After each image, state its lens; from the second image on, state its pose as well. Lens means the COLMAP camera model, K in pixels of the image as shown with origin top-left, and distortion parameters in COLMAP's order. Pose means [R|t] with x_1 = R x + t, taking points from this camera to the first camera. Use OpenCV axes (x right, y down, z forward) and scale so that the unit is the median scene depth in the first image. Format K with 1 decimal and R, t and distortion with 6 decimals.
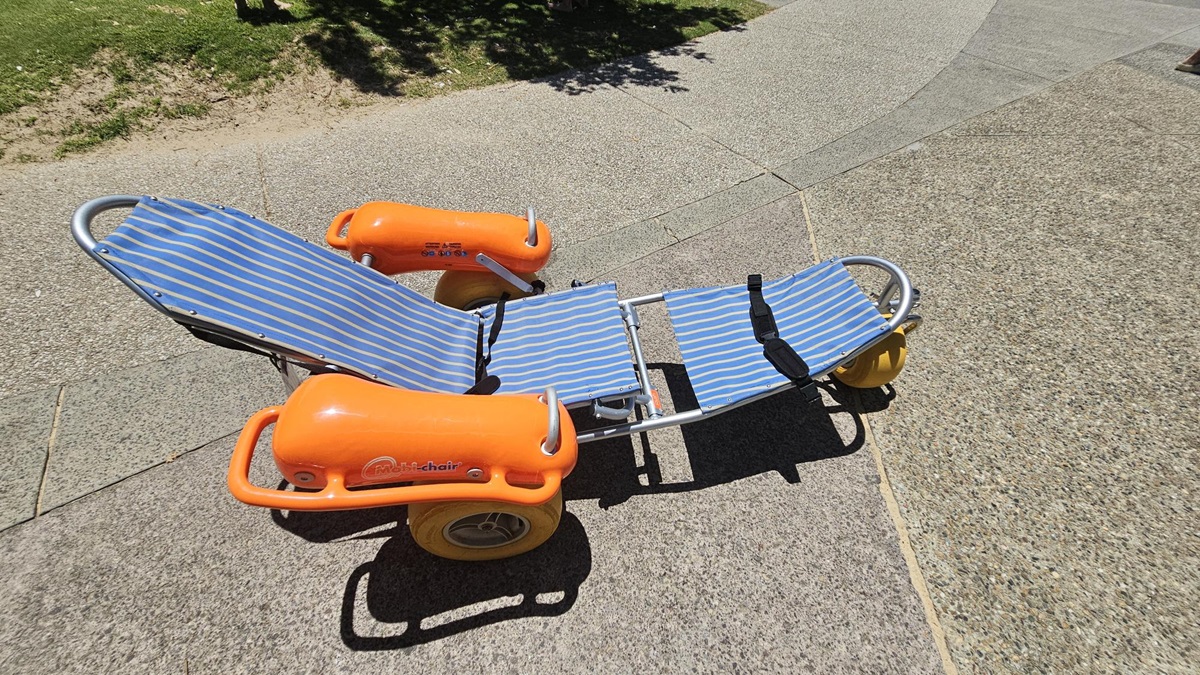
lens RADIAL K [[484.7, 0, 599.6], [0, 484.7, 336.3], [0, 0, 1]] dist [-0.003735, 0.002737]
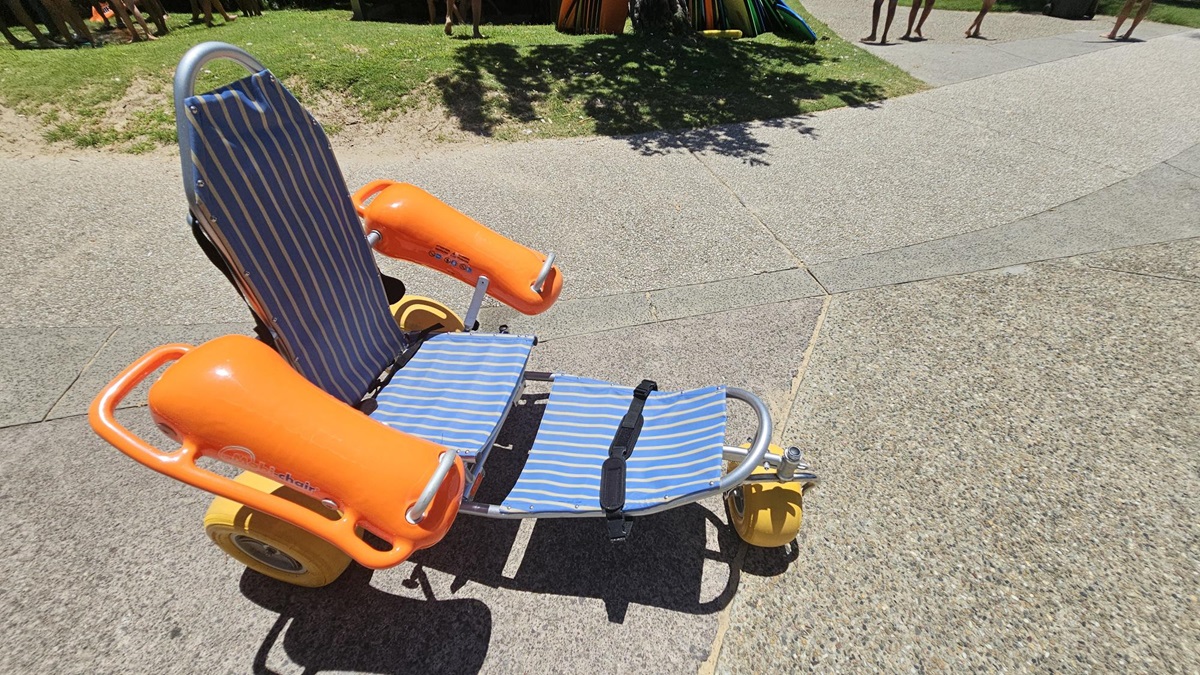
lens RADIAL K [[475.7, 0, 586.4], [0, 475.7, 341.2], [0, 0, 1]] dist [-0.000470, -0.000246]
pose [[0.933645, 0.232907, -0.272142, 0.289009], [-0.248659, 0.968284, -0.024394, -0.097252], [0.257829, 0.090446, 0.961948, 0.062799]]
